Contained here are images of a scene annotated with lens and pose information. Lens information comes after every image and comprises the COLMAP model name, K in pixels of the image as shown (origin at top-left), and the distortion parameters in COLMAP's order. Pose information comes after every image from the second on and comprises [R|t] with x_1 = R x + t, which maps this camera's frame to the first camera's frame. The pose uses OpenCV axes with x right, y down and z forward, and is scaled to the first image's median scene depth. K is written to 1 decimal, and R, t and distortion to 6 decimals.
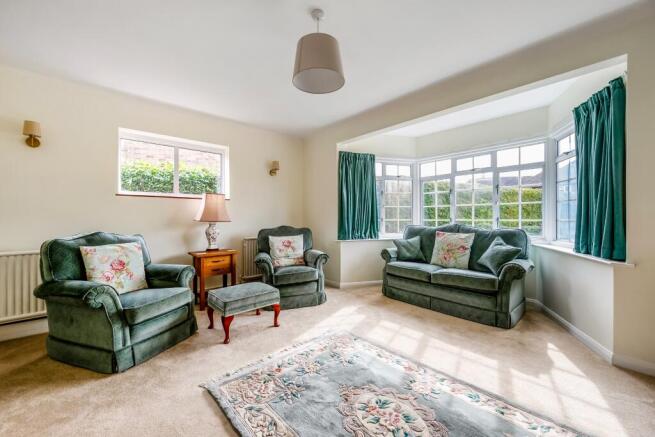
lens RADIAL K [[259.6, 0, 327.6], [0, 259.6, 217.5], [0, 0, 1]] dist [0.001243, 0.000422]
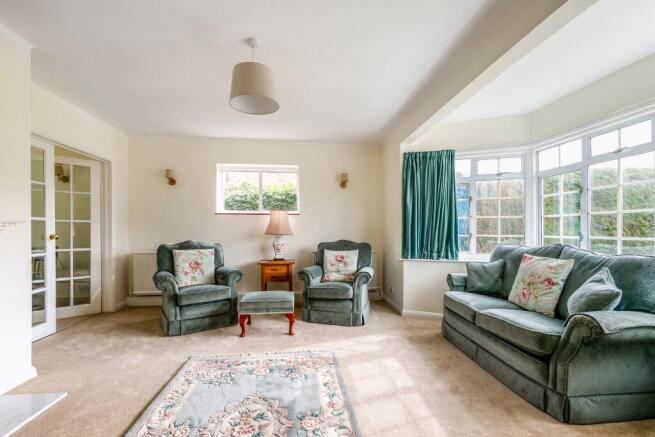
lens RADIAL K [[291.9, 0, 331.4], [0, 291.9, 231.0], [0, 0, 1]] dist [-0.001224, -0.000830]
pose [[0.805424, 0.006361, -0.592665, 0.555486], [-0.005283, 0.999980, 0.003553, -0.005493], [0.592675, 0.000269, 0.805442, 0.127433]]
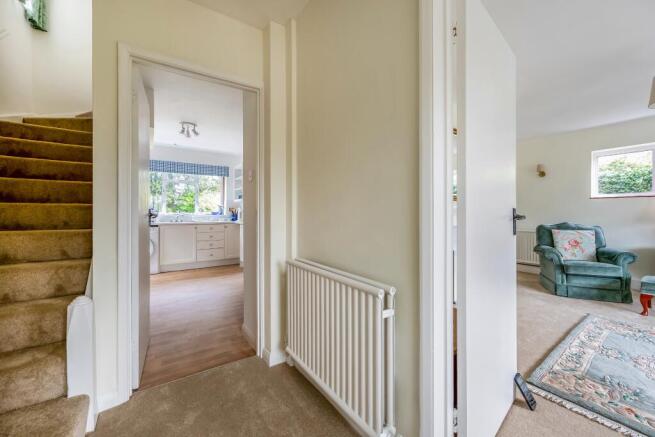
lens RADIAL K [[259.6, 0, 327.1], [0, 259.6, 213.6], [0, 0, 1]] dist [0.001243, 0.000422]
pose [[-0.134468, 0.000710, -0.990918, 0.798052], [0.000544, 1.000000, 0.000643, -0.003019], [0.990918, -0.000452, -0.134469, -0.254989]]
